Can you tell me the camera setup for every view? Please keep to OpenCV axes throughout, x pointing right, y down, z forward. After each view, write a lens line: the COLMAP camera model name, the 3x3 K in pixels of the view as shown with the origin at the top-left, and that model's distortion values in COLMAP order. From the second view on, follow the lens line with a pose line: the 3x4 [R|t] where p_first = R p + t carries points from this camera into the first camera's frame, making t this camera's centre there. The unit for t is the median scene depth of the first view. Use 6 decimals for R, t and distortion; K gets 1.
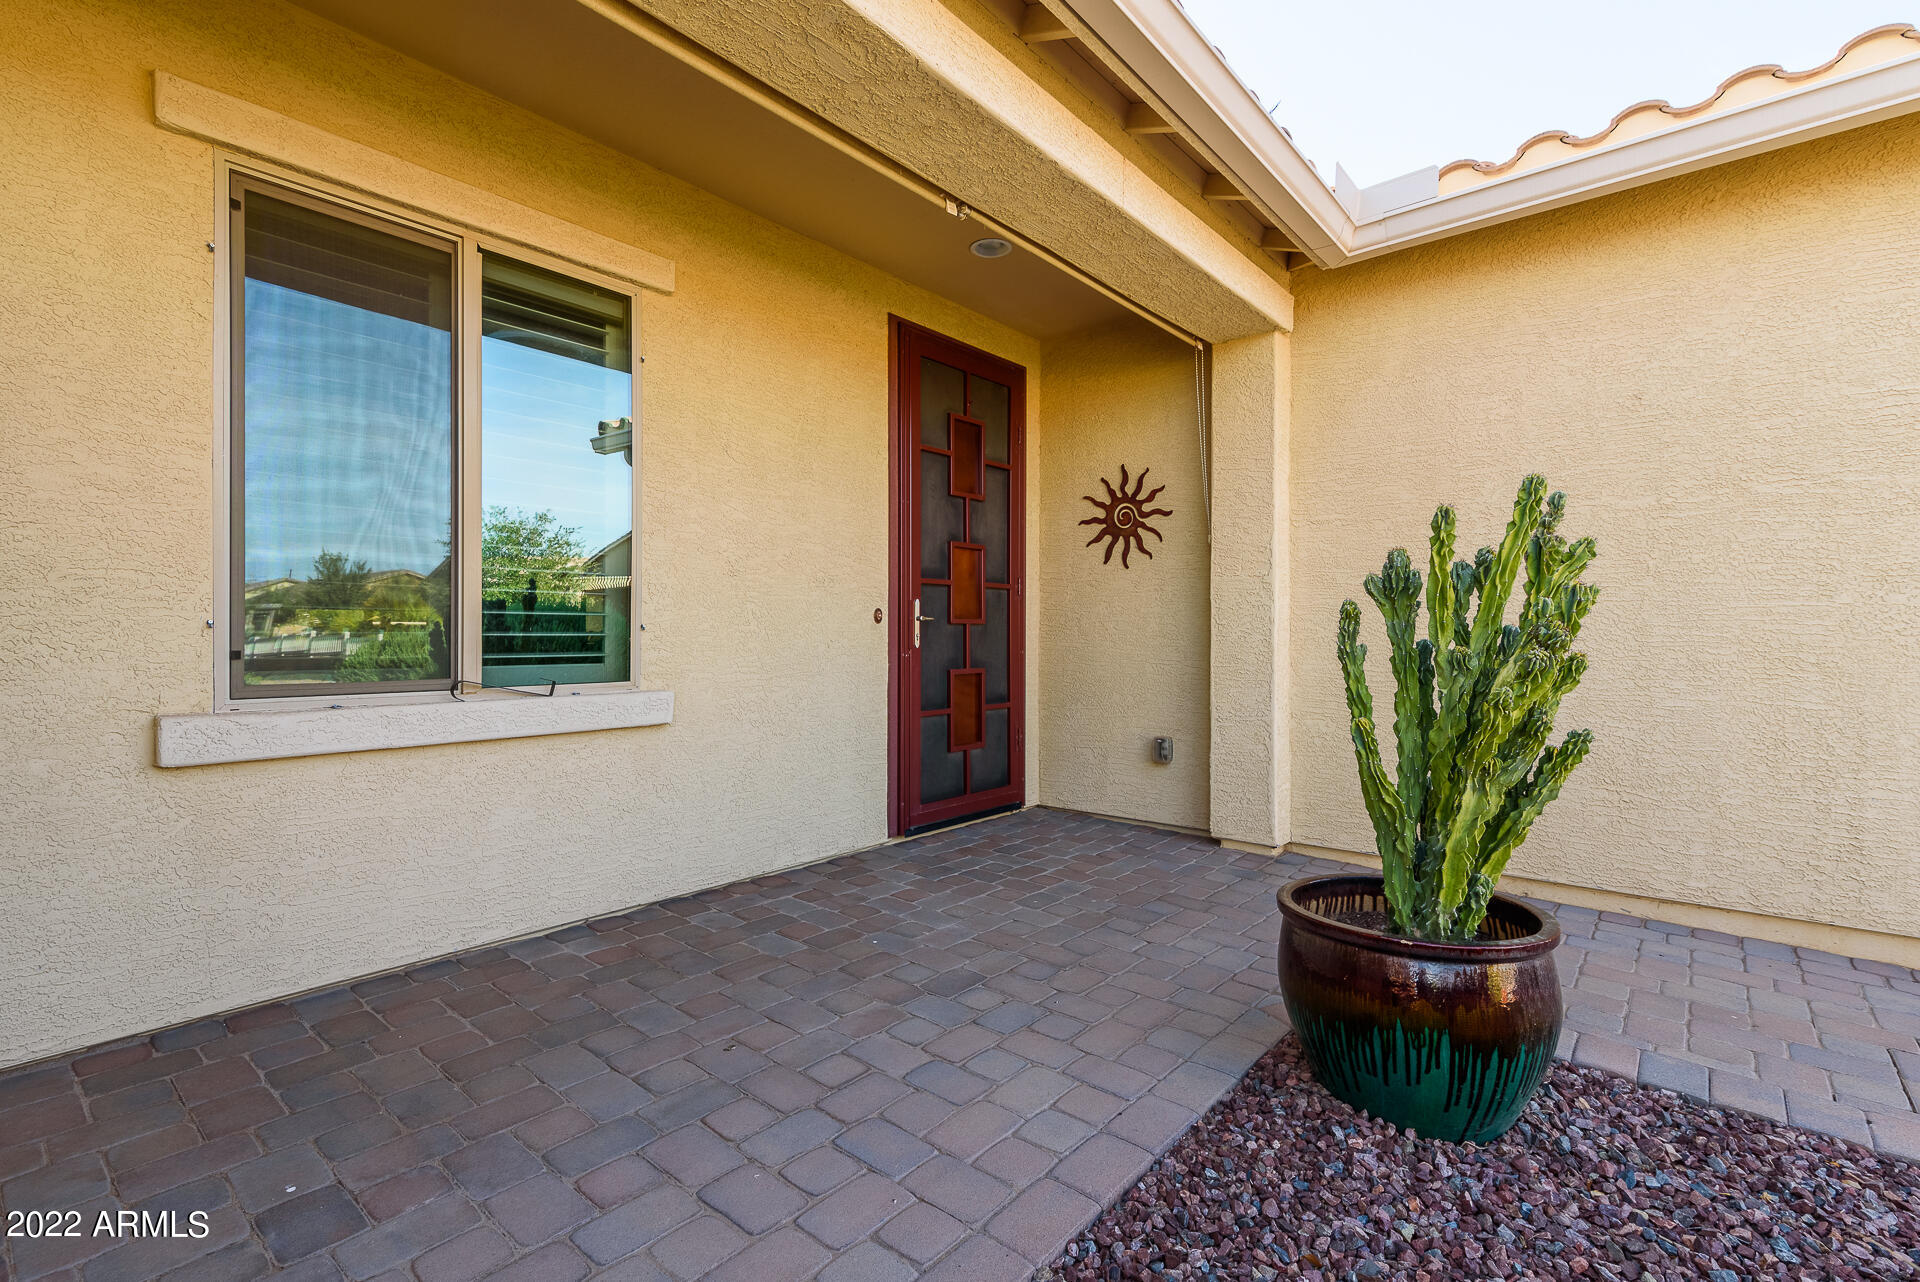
lens RADIAL K [[904.7, 0, 976.3], [0, 904.7, 644.8], [0, 0, 1]] dist [0.017170, 0.000067]
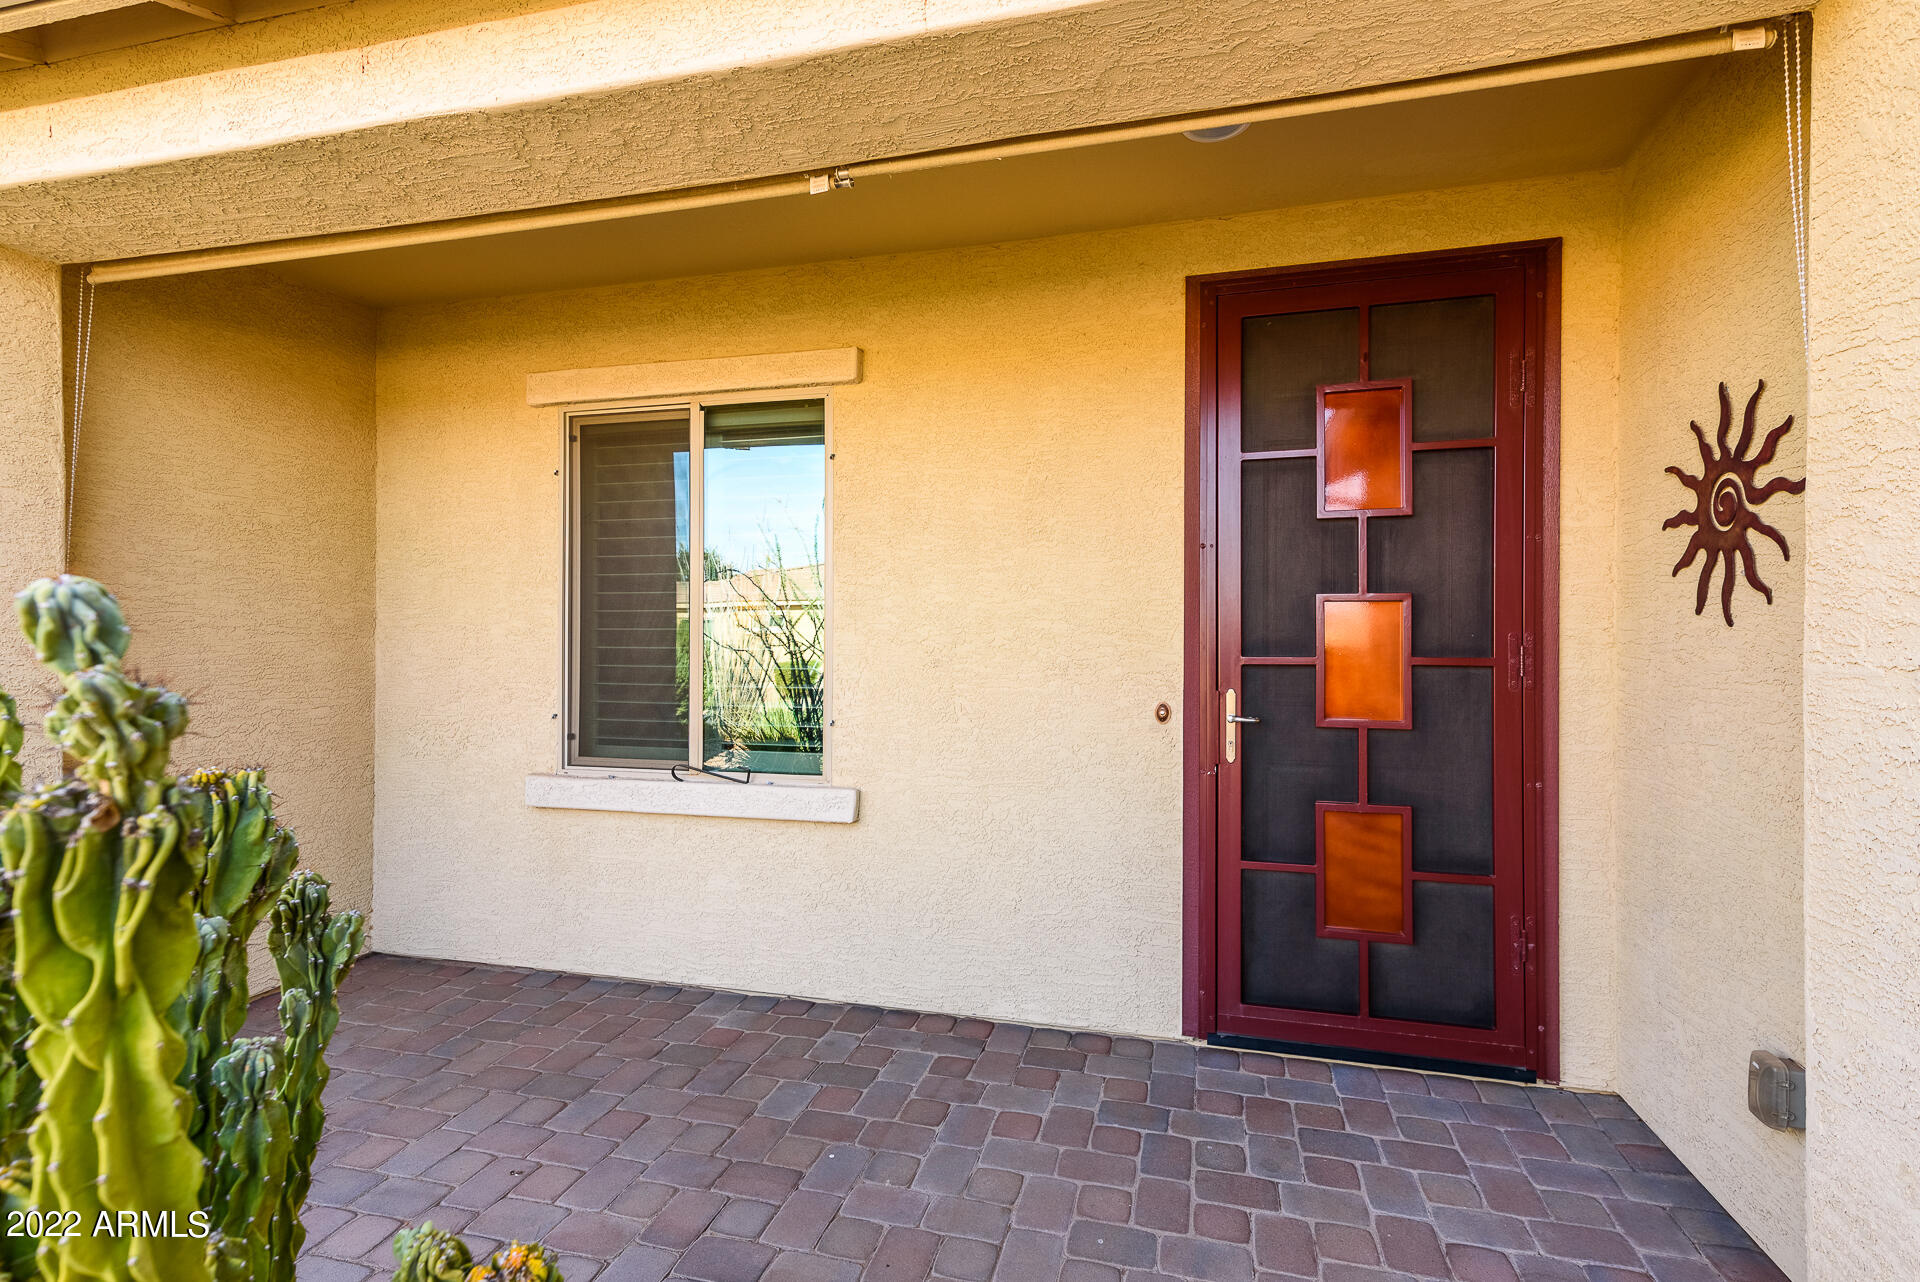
lens RADIAL K [[904.7, 0, 976.3], [0, 904.7, 644.8], [0, 0, 1]] dist [0.017170, 0.000067]
pose [[0.404109, 0.000720, -0.914710, 0.556870], [-0.009376, 0.999950, -0.003355, -0.094541], [0.914663, 0.009932, 0.404096, 0.674794]]
